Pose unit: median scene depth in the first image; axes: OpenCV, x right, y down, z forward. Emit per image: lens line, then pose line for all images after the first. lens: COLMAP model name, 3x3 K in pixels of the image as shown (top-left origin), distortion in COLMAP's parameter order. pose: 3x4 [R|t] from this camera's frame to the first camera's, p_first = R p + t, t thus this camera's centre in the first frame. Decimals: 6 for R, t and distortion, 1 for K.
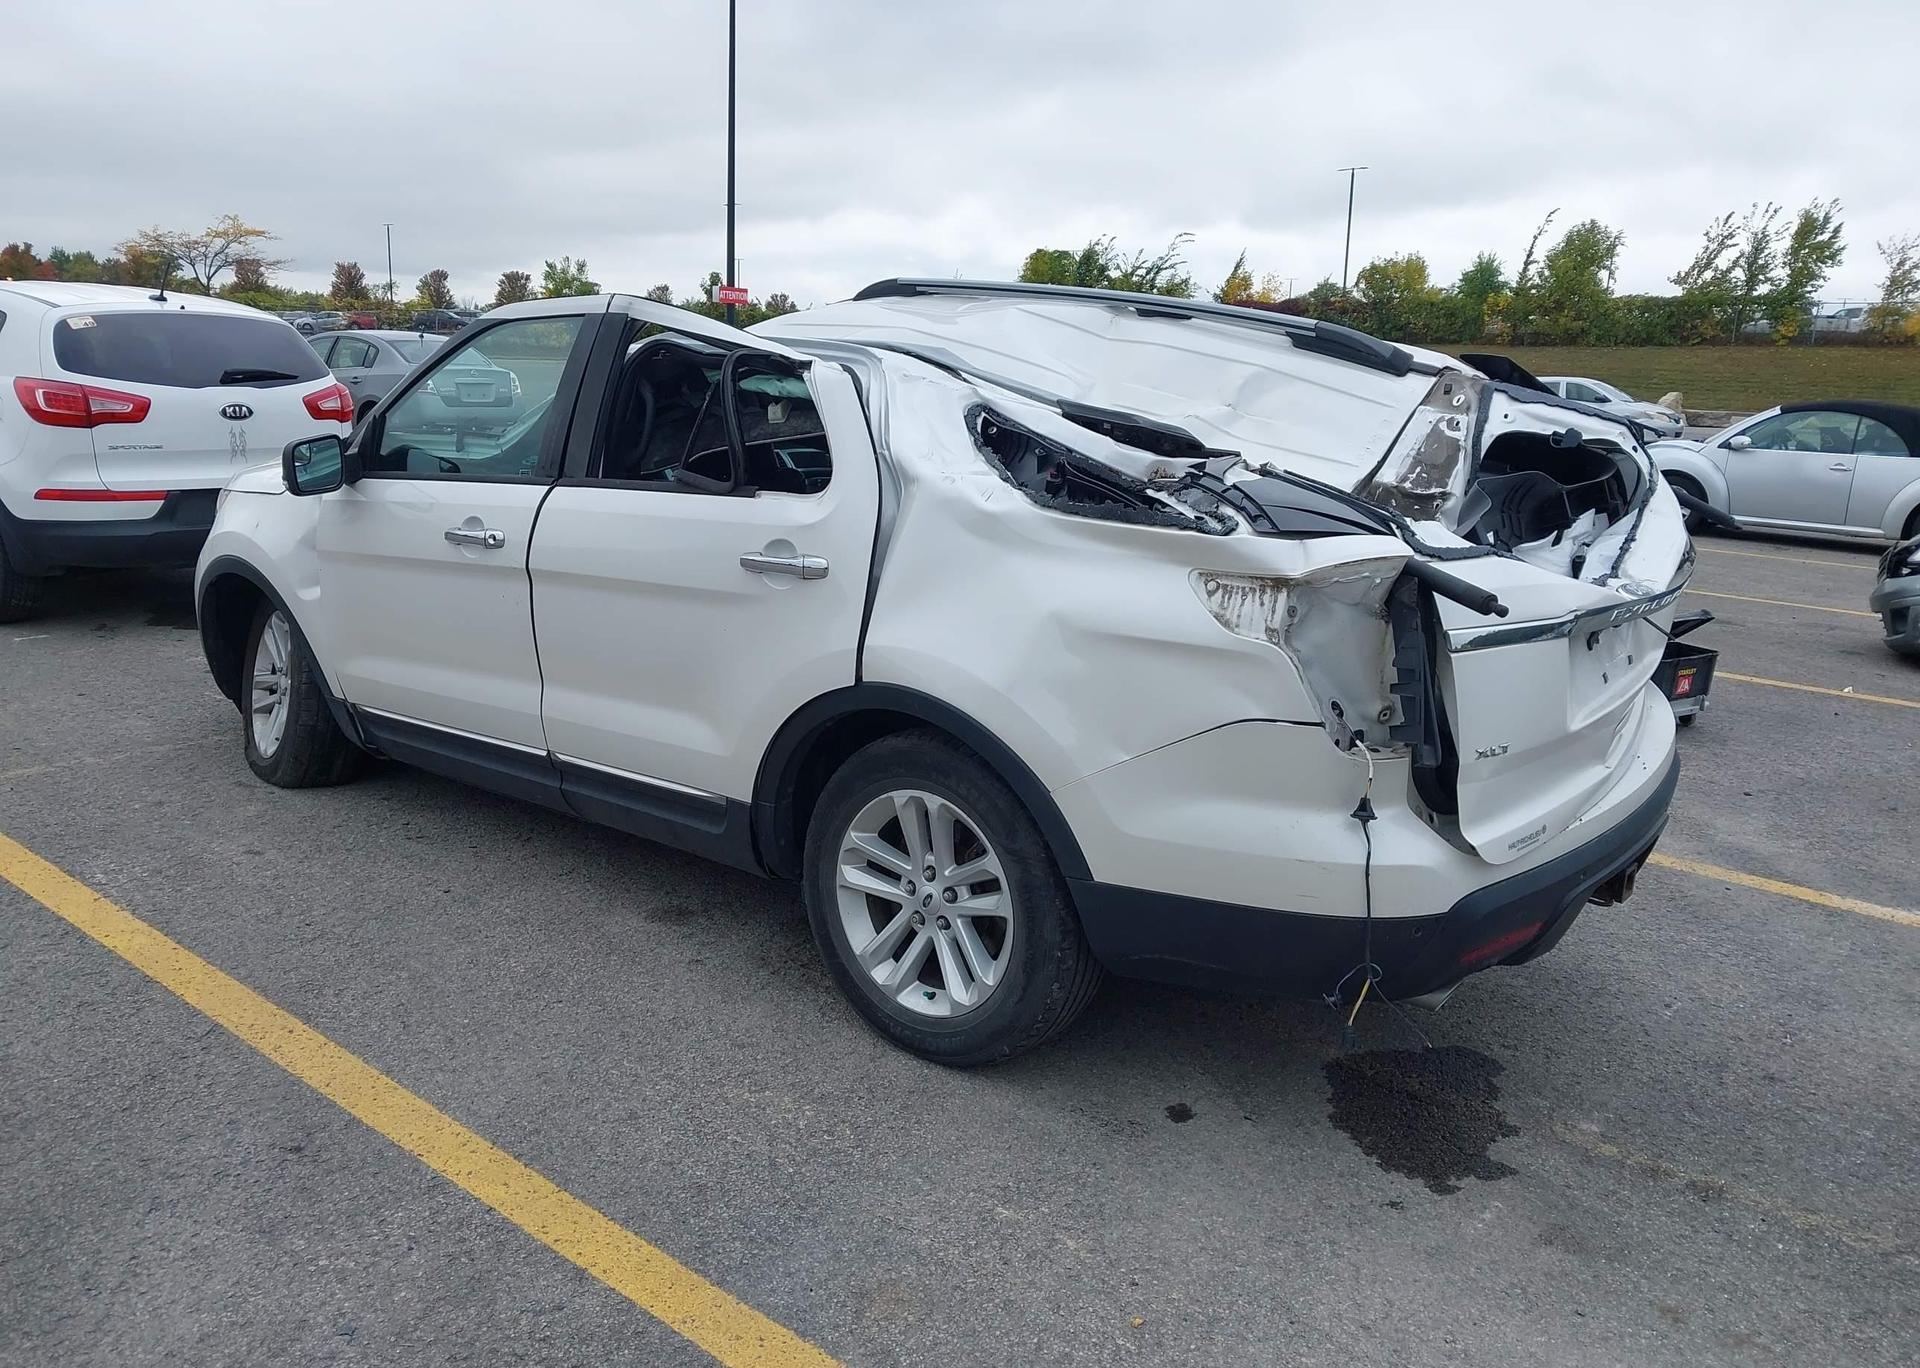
lens RADIAL K [[1488.6, 0, 957.4], [0, 1488.6, 696.2], [0, 0, 1]] dist [0.054959, -0.077333]
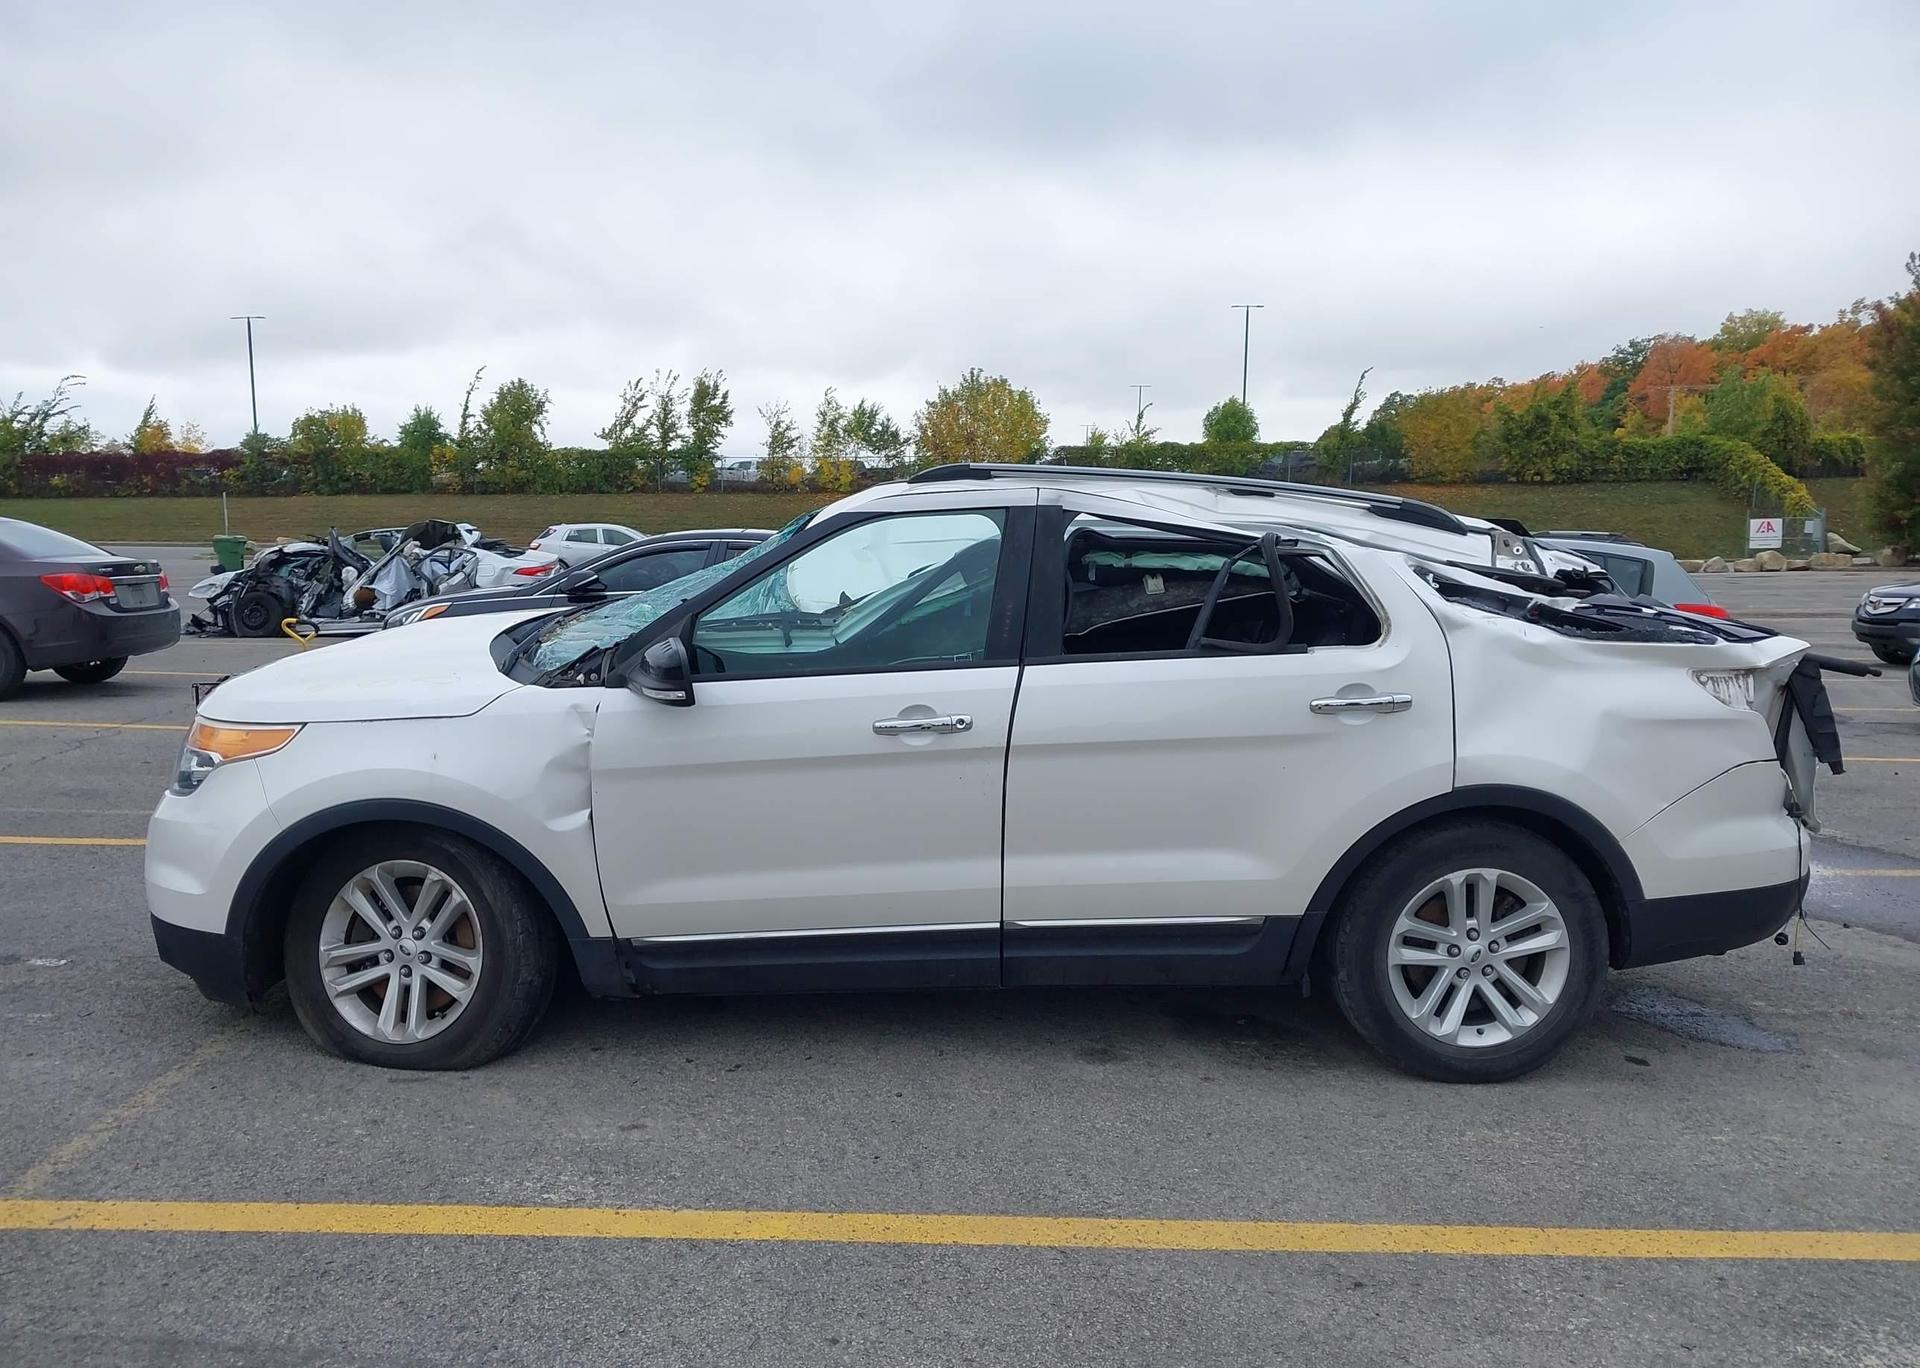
lens RADIAL K [[1486.5, 0, 960.0], [0, 1486.5, 684.0], [0, 0, 1]] dist [0.129710, -0.265060]
pose [[0.762699, -0.095857, 0.639611, -0.864975], [0.161462, 0.985862, -0.044785, -0.077177], [-0.626275, 0.137430, 0.767393, 0.198128]]
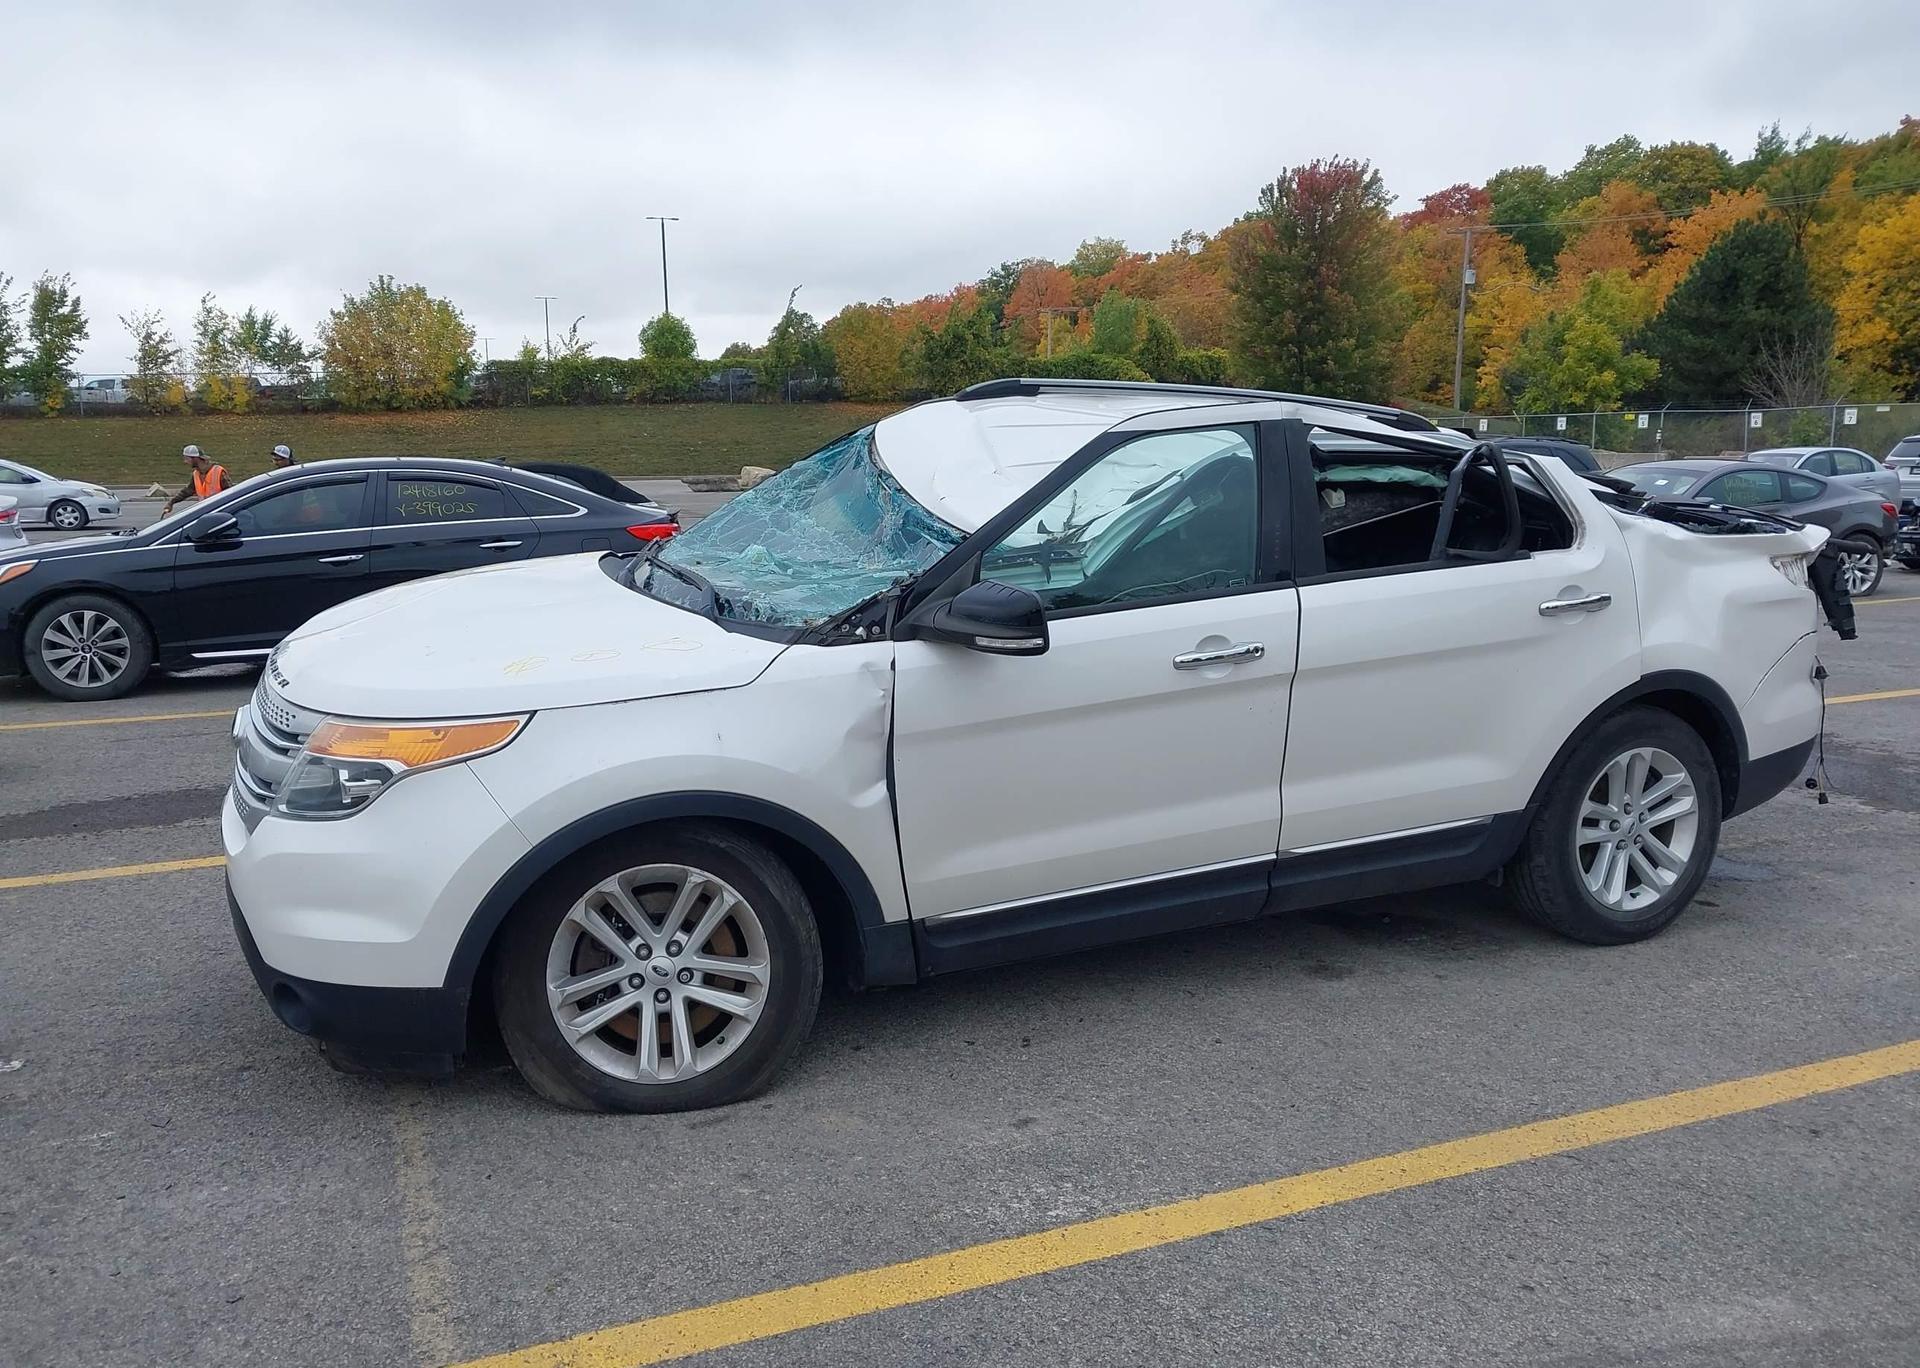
lens RADIAL K [[1489.0, 0, 960.0], [0, 1489.0, 684.0], [0, 0, 1]] dist [0.043659, -0.061323]
pose [[0.461689, -0.182821, 0.867997, -1.126828], [0.227296, 0.970243, 0.083457, -0.188782], [-0.857426, 0.158761, 0.489505, 0.628233]]
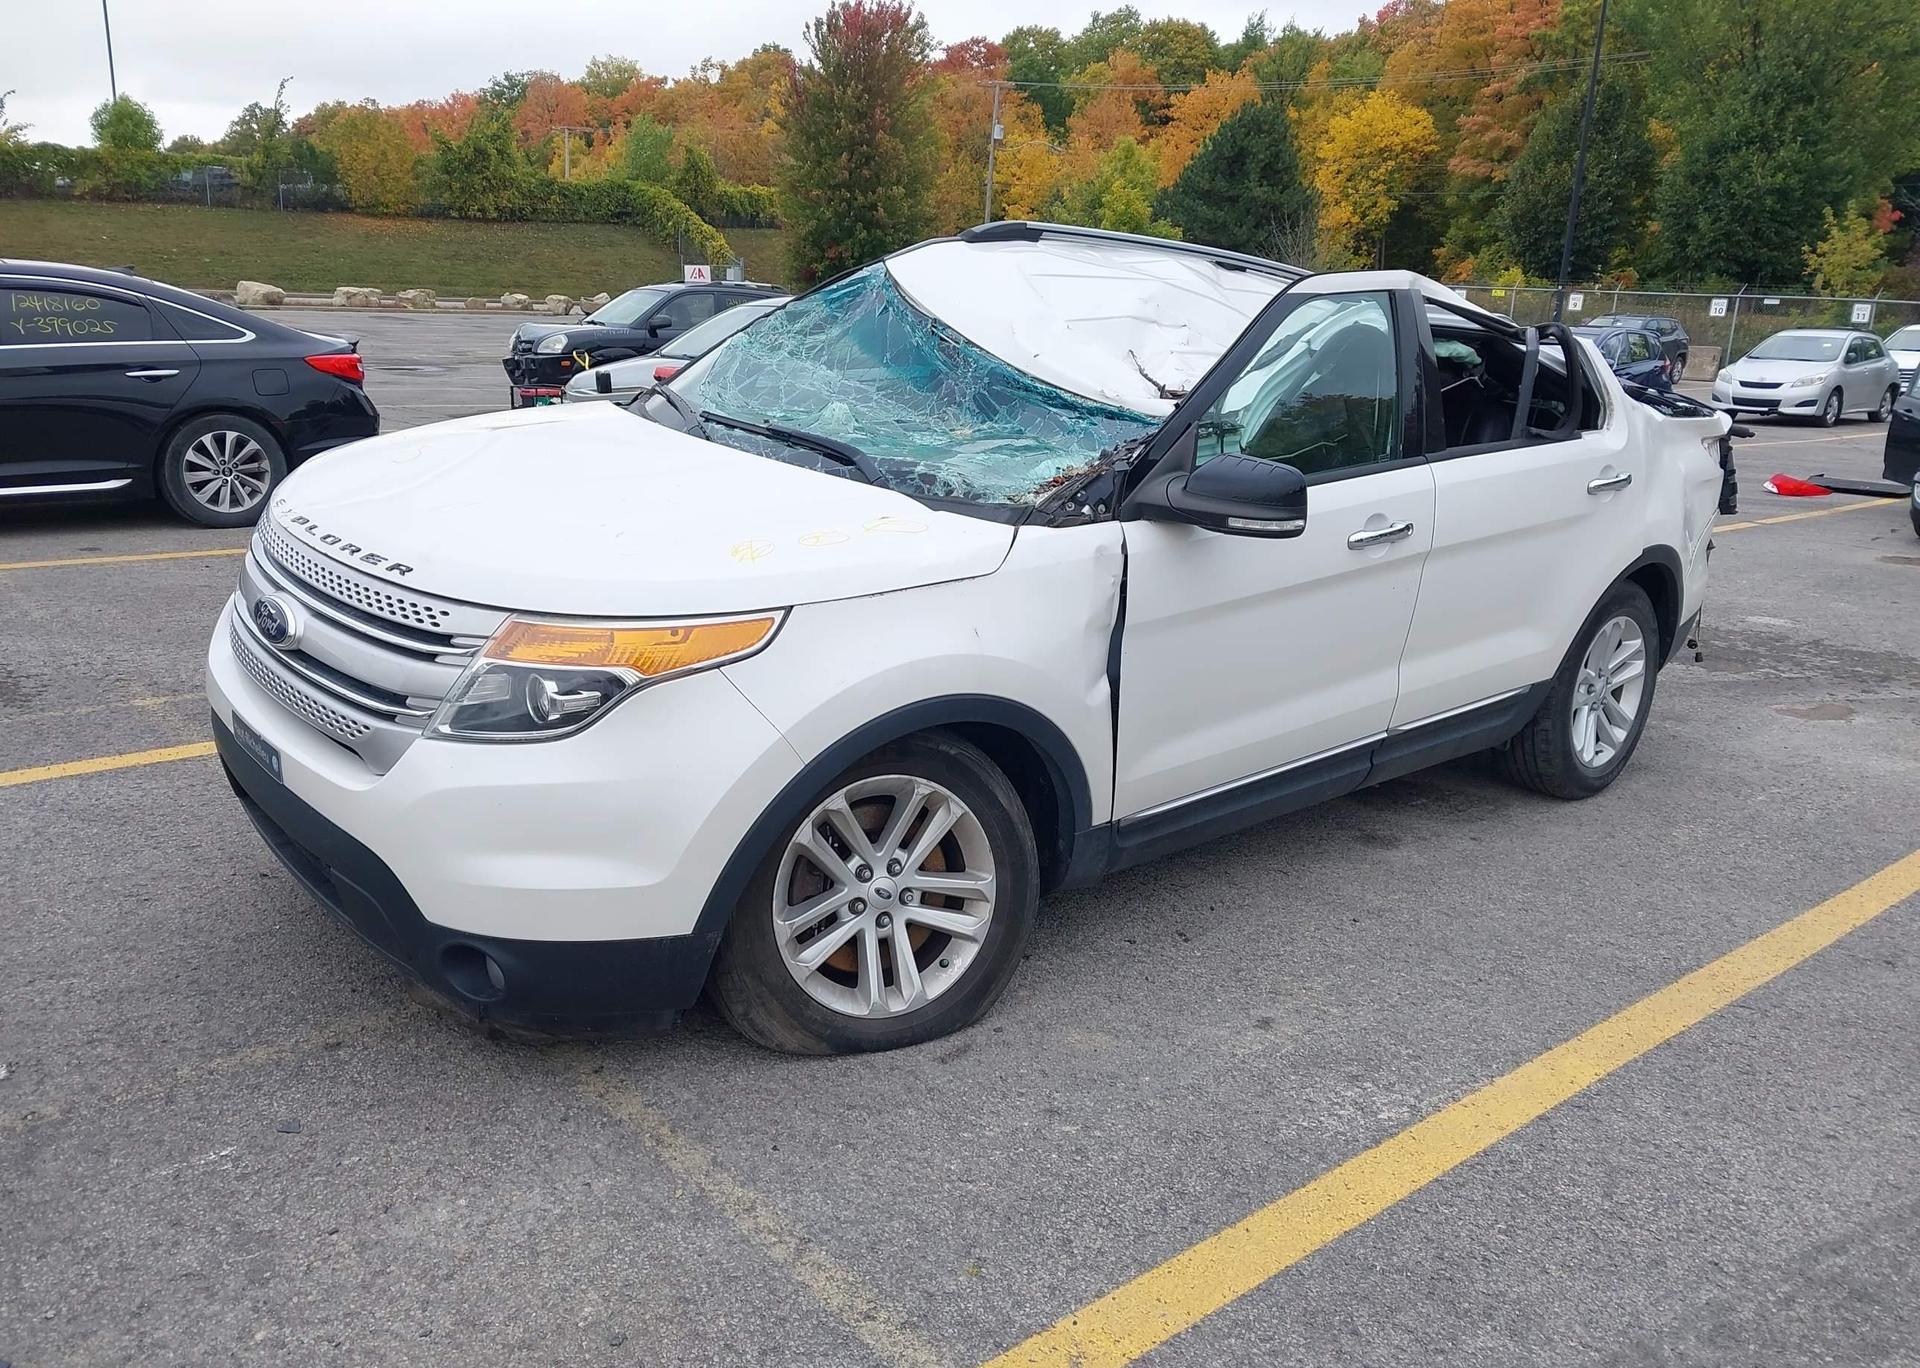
lens RADIAL K [[1489.0, 0, 960.0], [0, 1489.0, 684.0], [0, 0, 1]] dist [0.043659, -0.061323]
pose [[0.169411, -0.279445, 0.945098, -1.171669], [0.186997, 0.950654, 0.247568, -0.272965], [-0.967643, 0.134790, 0.213307, 0.980492]]
